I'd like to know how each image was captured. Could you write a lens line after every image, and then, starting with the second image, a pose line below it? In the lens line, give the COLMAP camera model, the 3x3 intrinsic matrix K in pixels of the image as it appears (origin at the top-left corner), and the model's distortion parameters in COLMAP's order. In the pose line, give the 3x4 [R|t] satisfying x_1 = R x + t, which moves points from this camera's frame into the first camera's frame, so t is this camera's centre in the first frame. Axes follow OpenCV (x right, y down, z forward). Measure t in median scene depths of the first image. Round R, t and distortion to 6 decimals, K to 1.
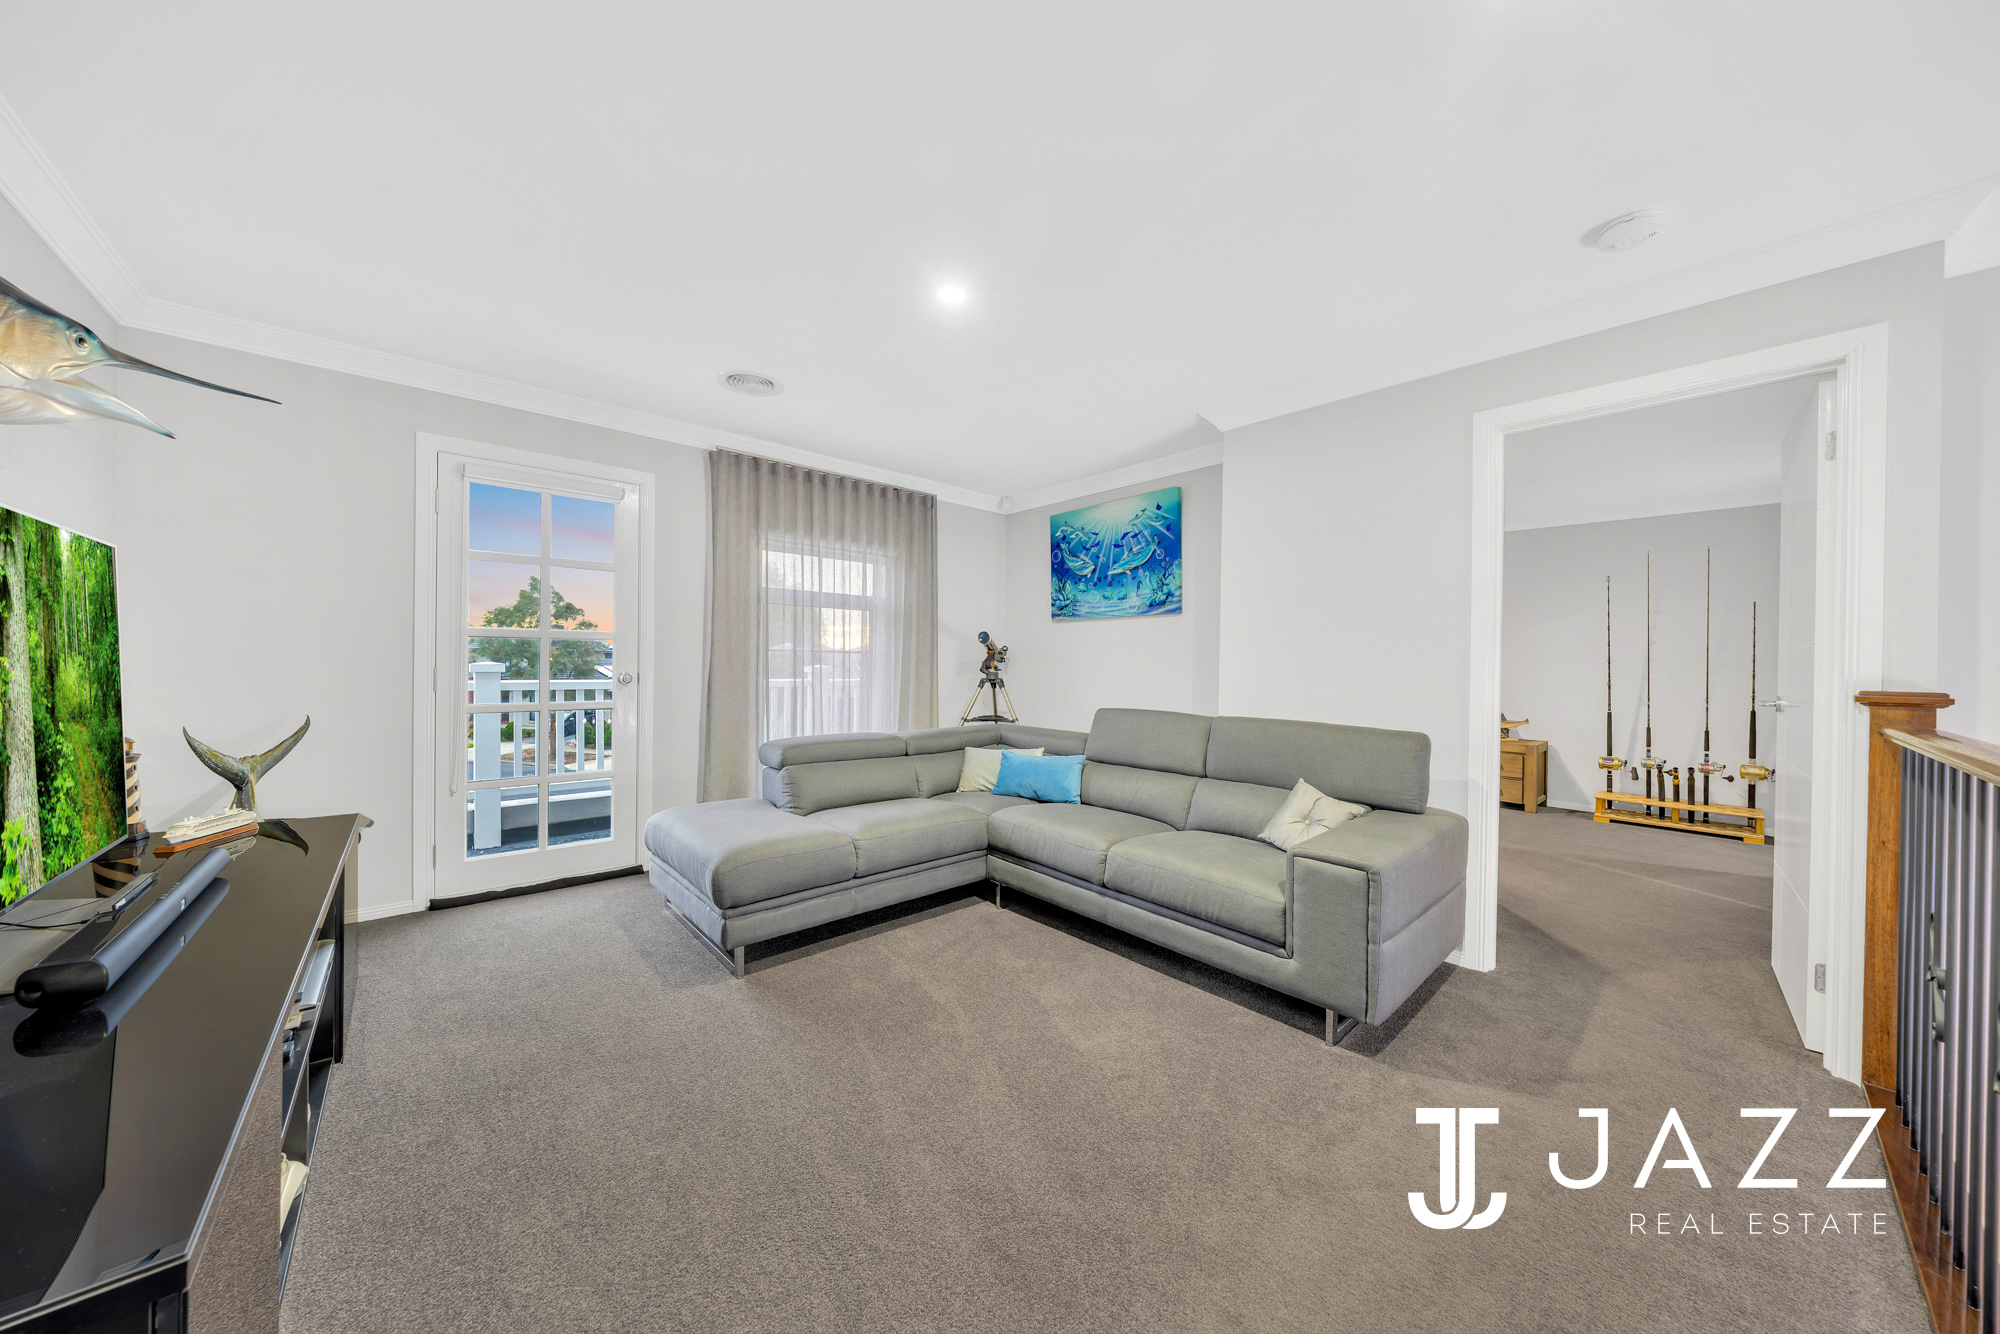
lens RADIAL K [[656.9, 0, 992.2], [0, 656.9, 675.8], [0, 0, 1]] dist [-0.000883, -0.000026]
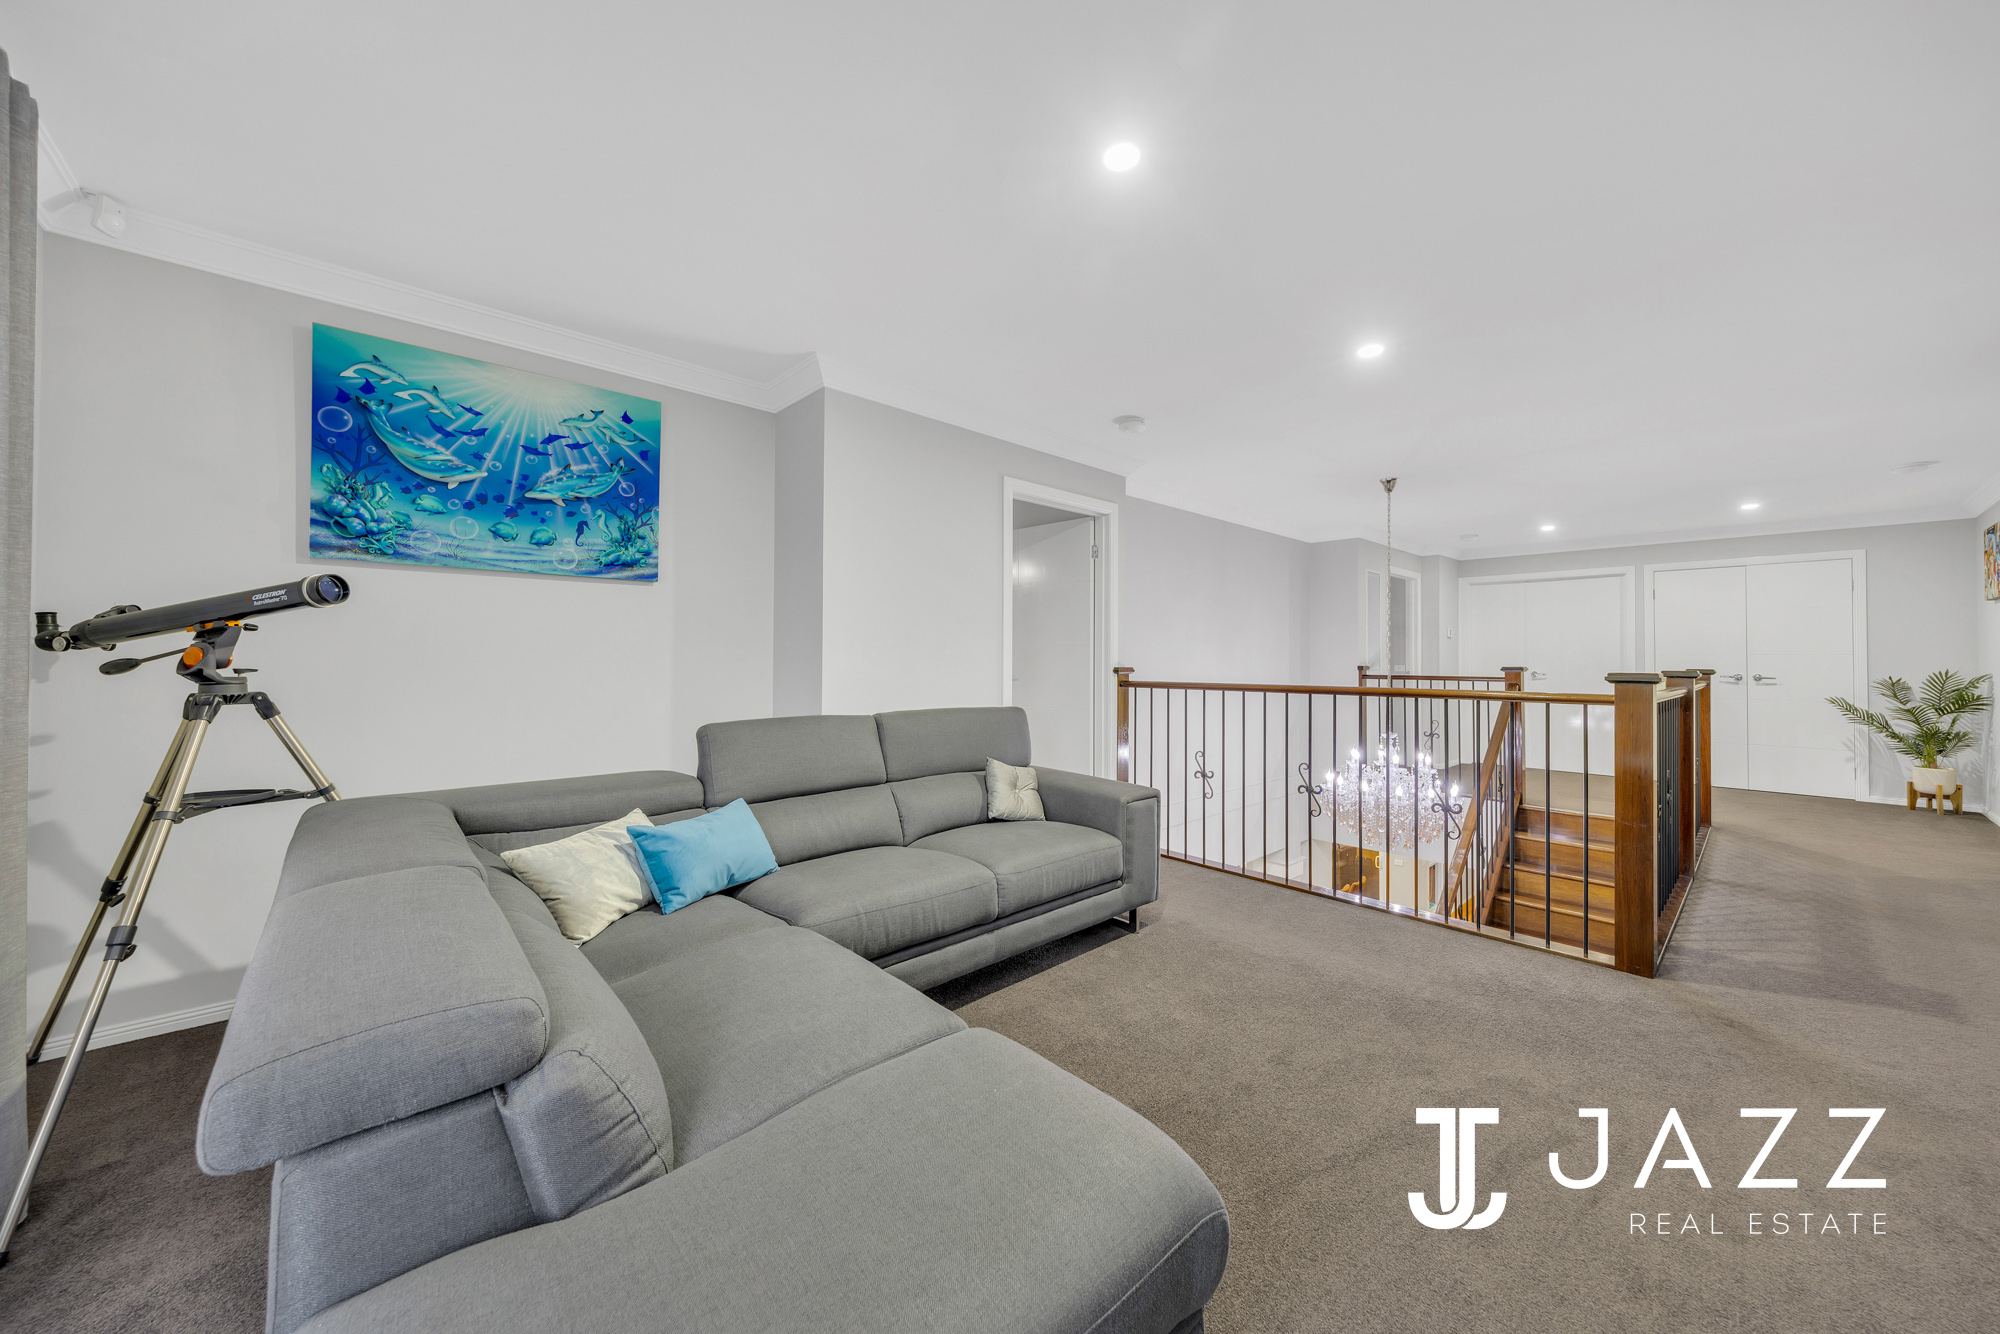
lens RADIAL K [[718.0, 0, 1000.0], [0, 718.0, 667.0], [0, 0, 1]] dist [-0.001311, -0.000002]
pose [[-0.015100, -0.024376, 0.999589, -0.493483], [0.005211, 0.999687, 0.024457, -0.021849], [-0.999872, 0.005579, -0.014968, 0.648428]]
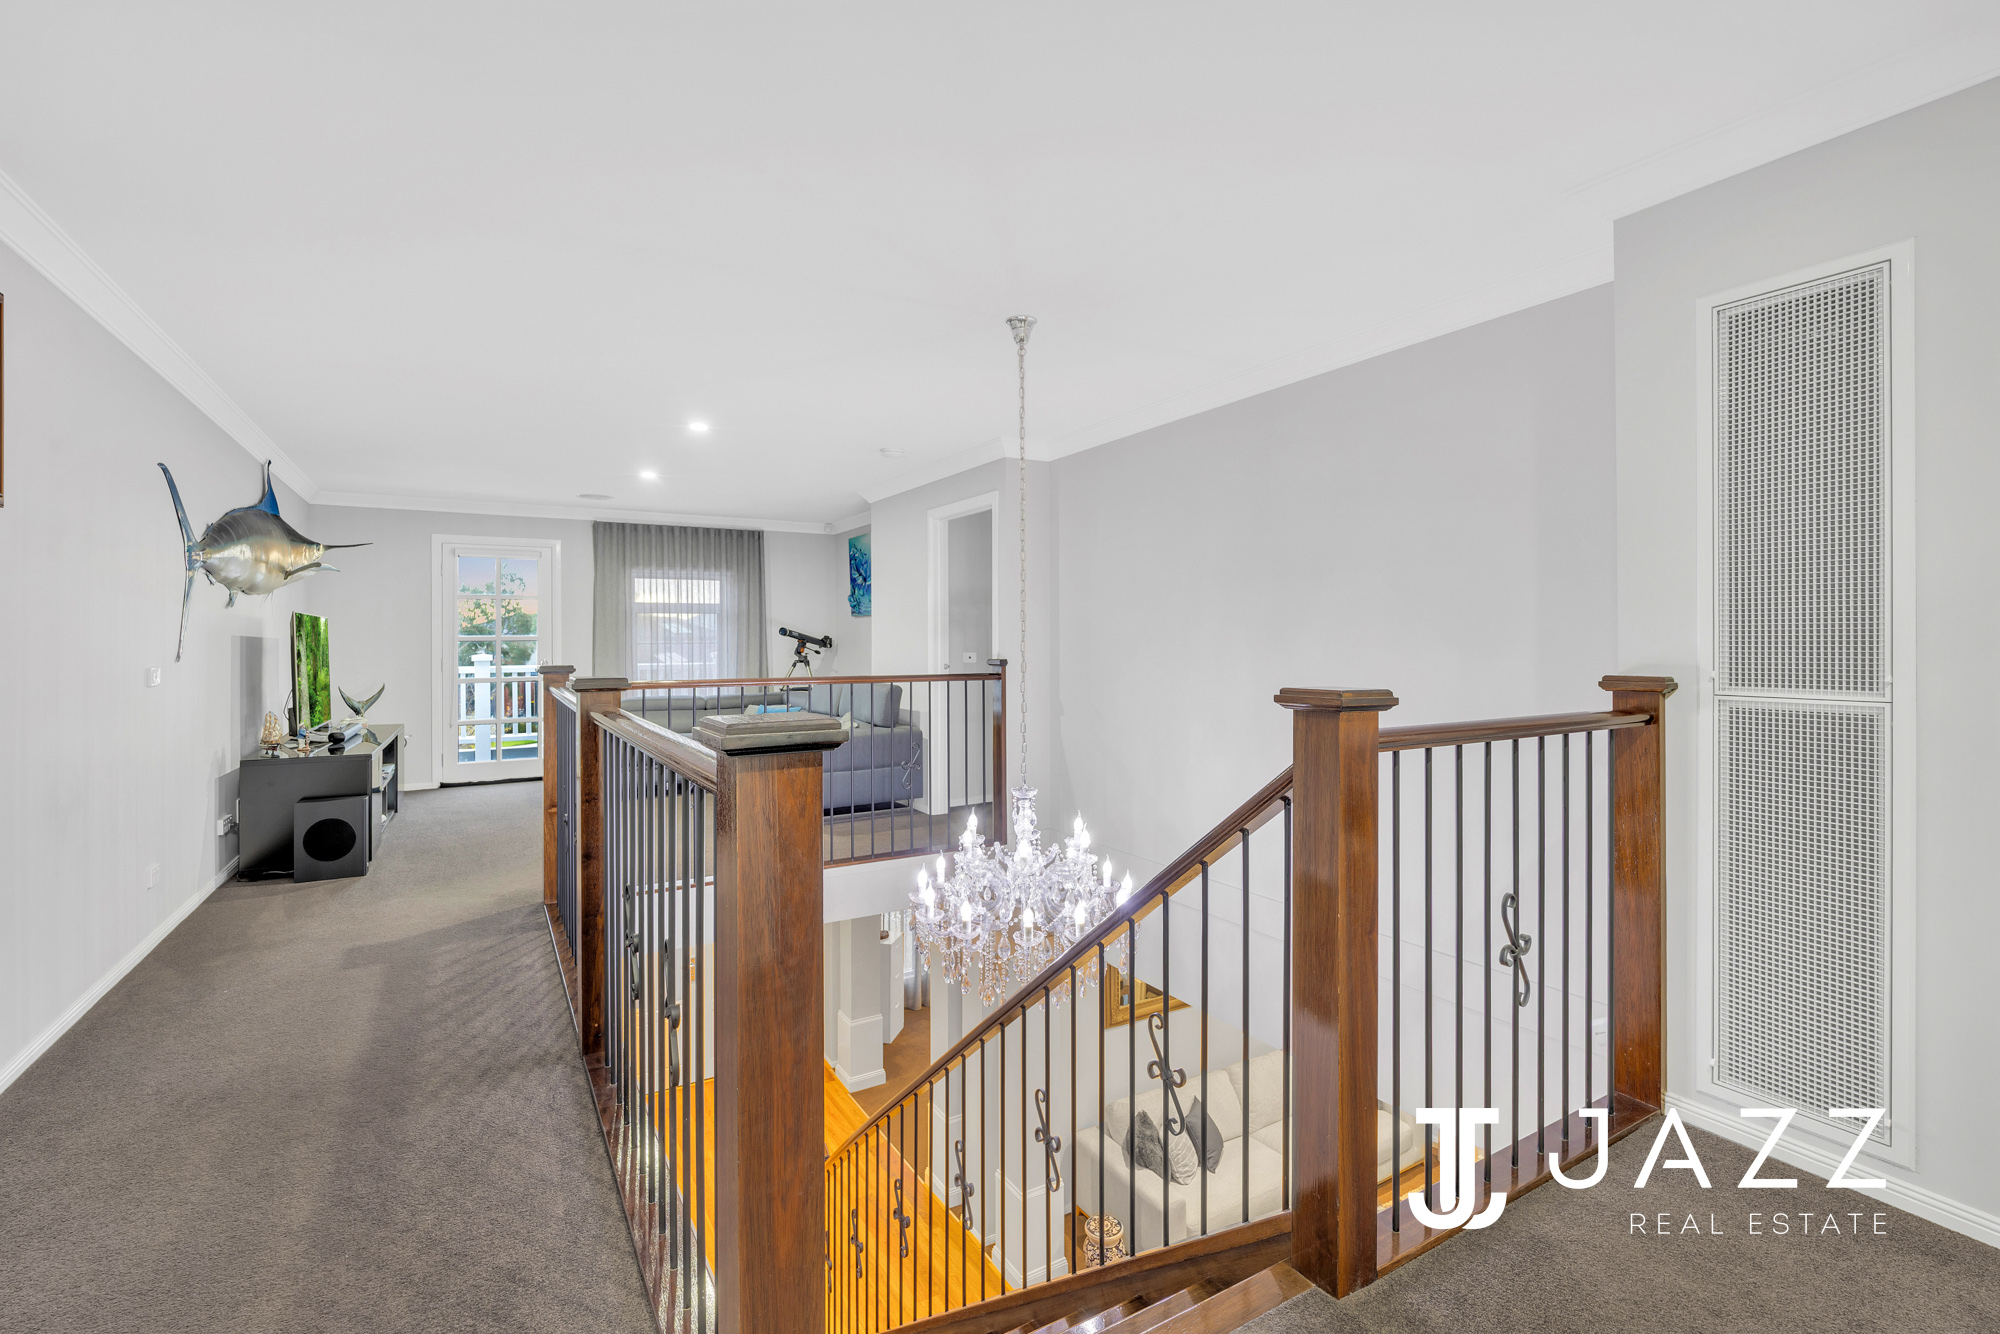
lens RADIAL K [[883.9, 0, 1003.1], [0, 883.9, 648.8], [0, 0, 1]] dist [-0.000102, -0.000012]
pose [[0.981975, -0.015615, -0.188365, 0.868261], [0.013853, 0.999847, -0.010670, 0.007357], [0.188503, 0.007868, 0.982041, -0.849894]]
